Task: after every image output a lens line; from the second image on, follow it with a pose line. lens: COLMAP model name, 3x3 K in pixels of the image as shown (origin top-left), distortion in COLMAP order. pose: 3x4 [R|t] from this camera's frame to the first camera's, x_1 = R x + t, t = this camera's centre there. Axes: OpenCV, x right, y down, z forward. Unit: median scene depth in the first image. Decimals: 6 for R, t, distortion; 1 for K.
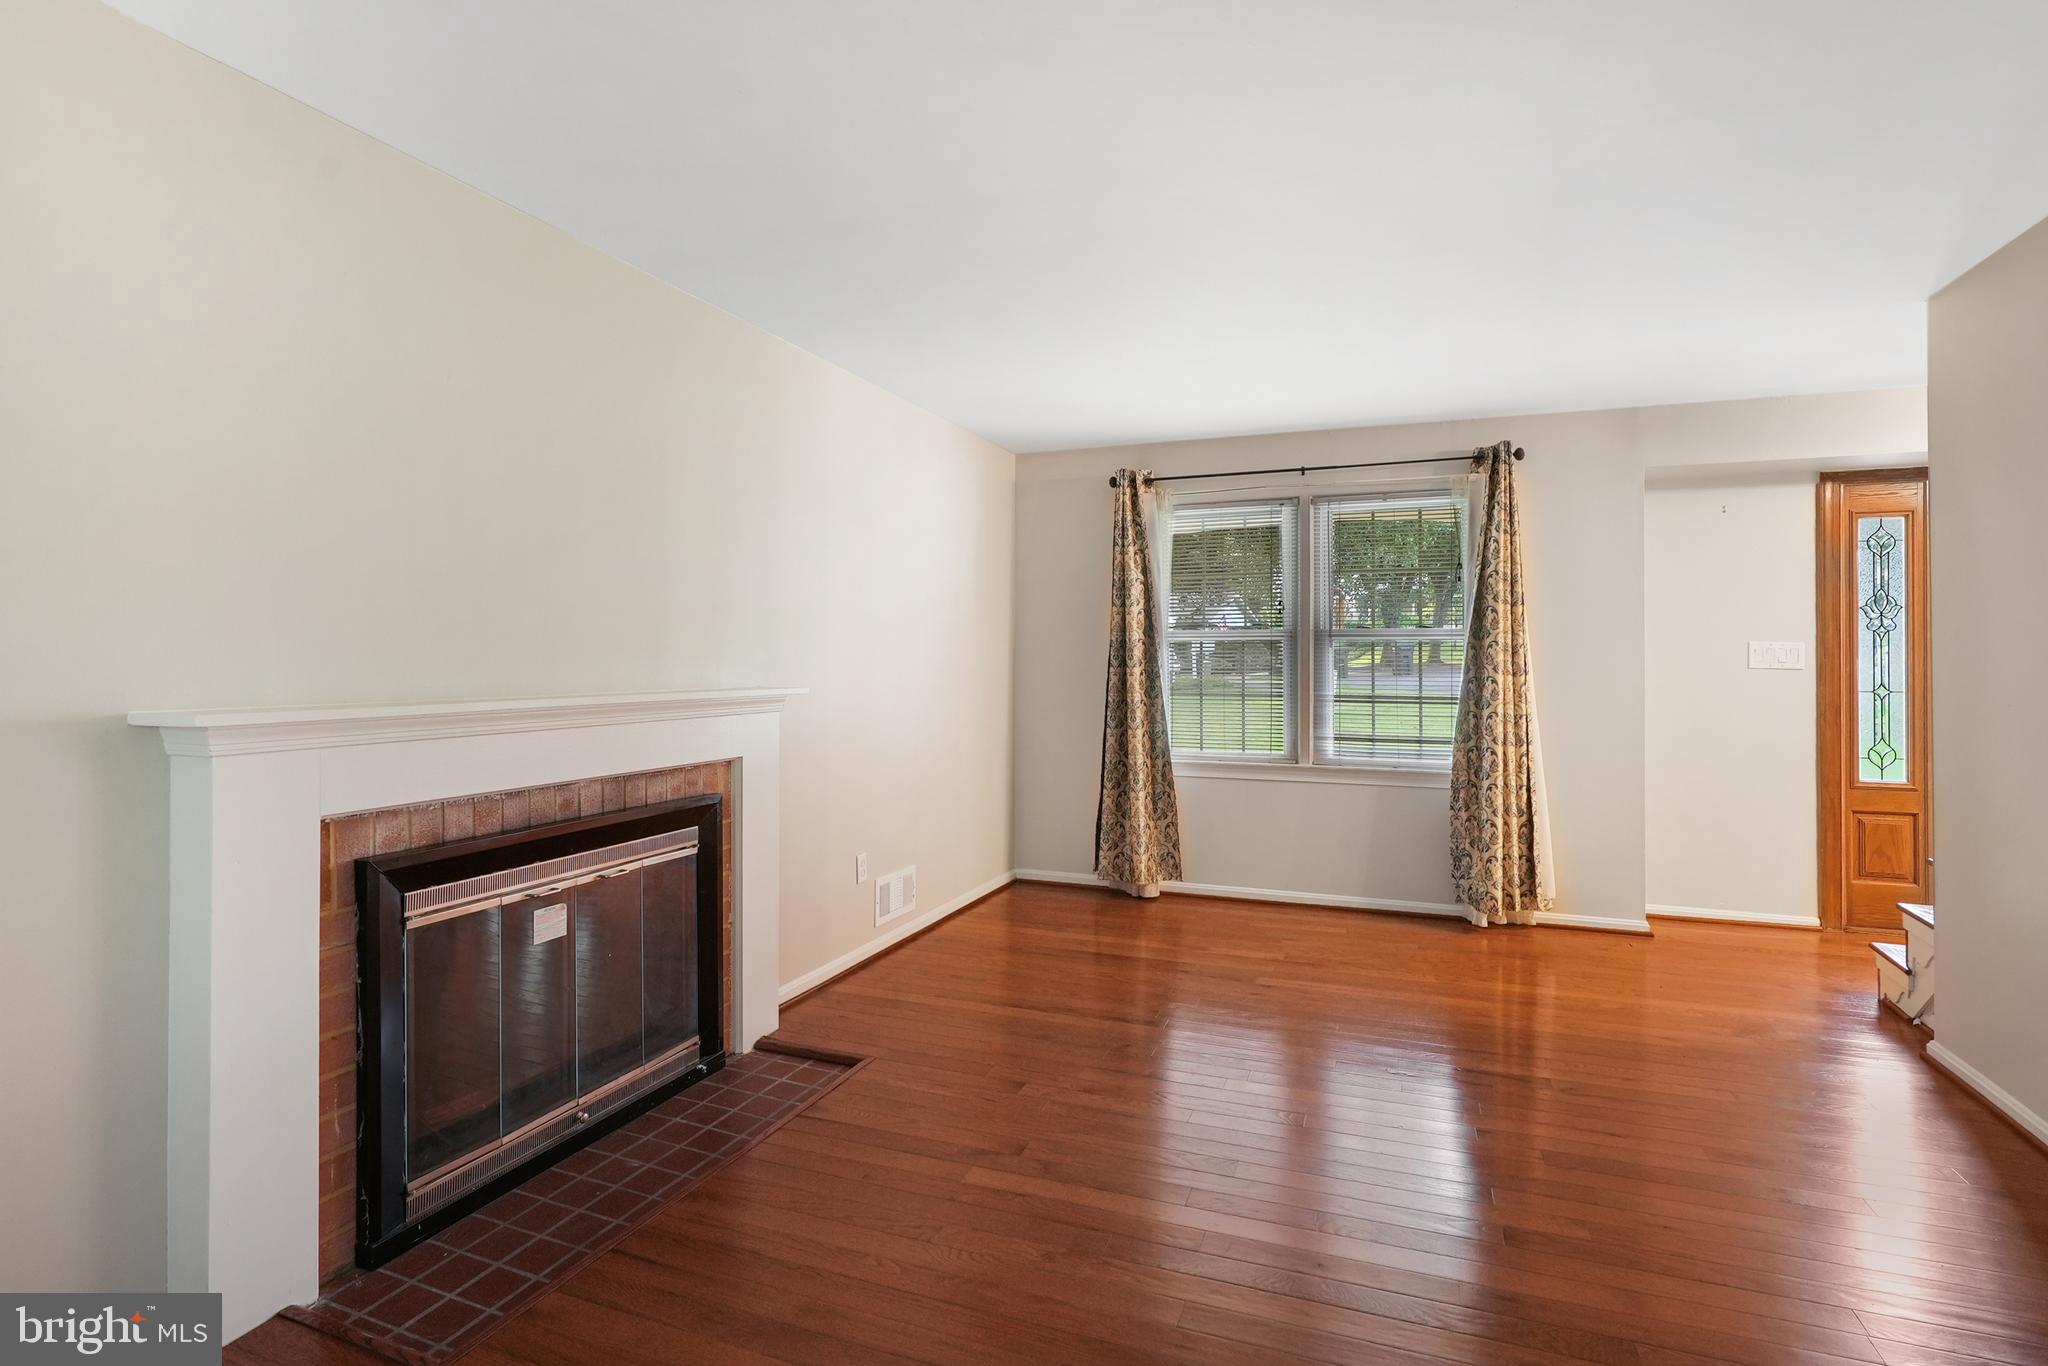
lens RADIAL K [[930.7, 0, 1021.5], [0, 930.7, 667.5], [0, 0, 1]] dist [-0.003958, 0.001161]
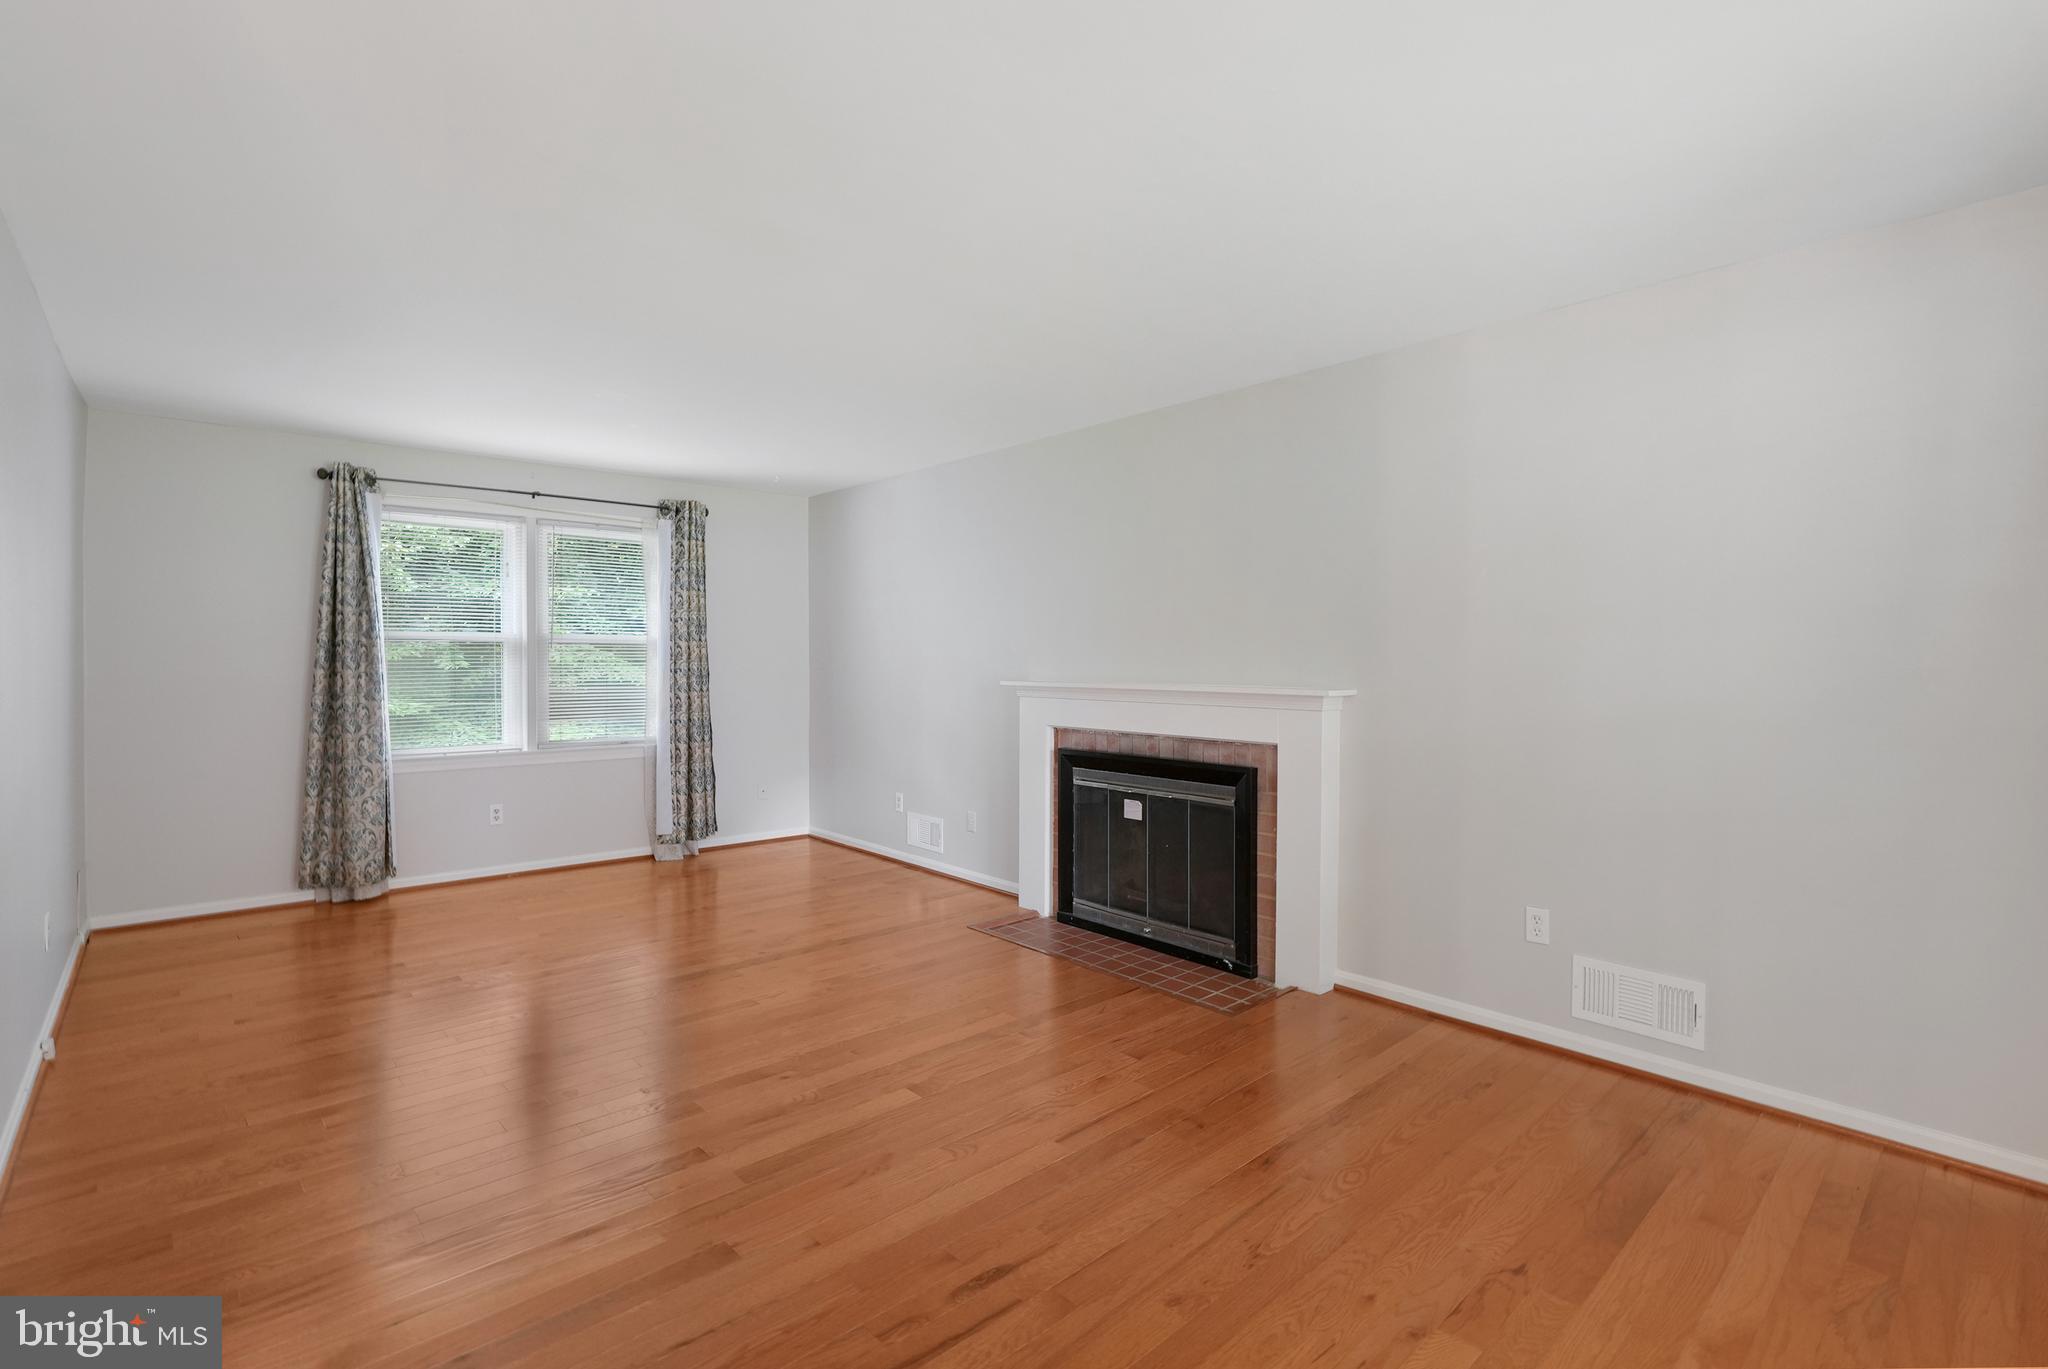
lens RADIAL K [[930.7, 0, 1023.7], [0, 930.7, 680.1], [0, 0, 1]] dist [-0.003958, 0.001161]
pose [[-0.412192, 0.023529, -0.910793, 1.215154], [-0.006465, 0.999566, 0.028748, -0.026143], [0.911074, 0.017738, -0.411860, 1.543621]]
